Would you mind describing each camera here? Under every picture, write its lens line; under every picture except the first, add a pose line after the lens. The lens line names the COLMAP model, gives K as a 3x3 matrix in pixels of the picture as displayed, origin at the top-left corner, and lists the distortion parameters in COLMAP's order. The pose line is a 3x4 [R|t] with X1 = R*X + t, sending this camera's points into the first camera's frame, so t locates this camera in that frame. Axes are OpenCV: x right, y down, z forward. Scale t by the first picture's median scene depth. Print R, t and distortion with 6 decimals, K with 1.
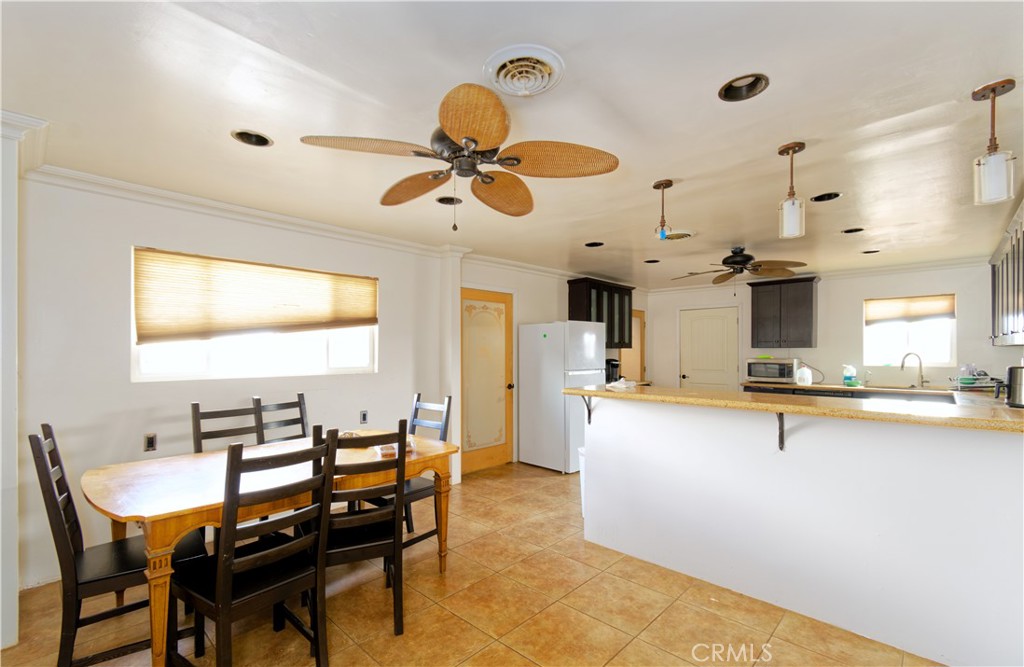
lens RADIAL K [[456.8, 0, 512.6], [0, 456.8, 348.8], [0, 0, 1]] dist [0.008437, -0.003595]
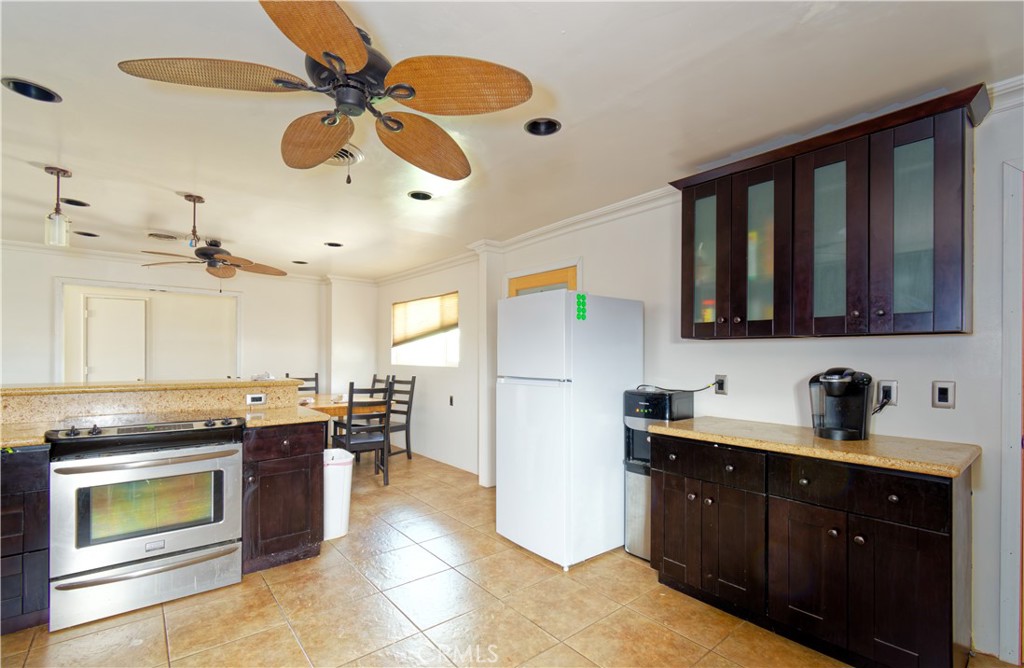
lens RADIAL K [[456.8, 0, 517.6], [0, 456.8, 354.1], [0, 0, 1]] dist [0.008437, -0.003595]
pose [[-0.124527, -0.006062, -0.992198, 0.696586], [-0.004720, 0.999974, -0.005517, 0.017553], [0.992205, 0.003996, -0.124552, 0.999685]]
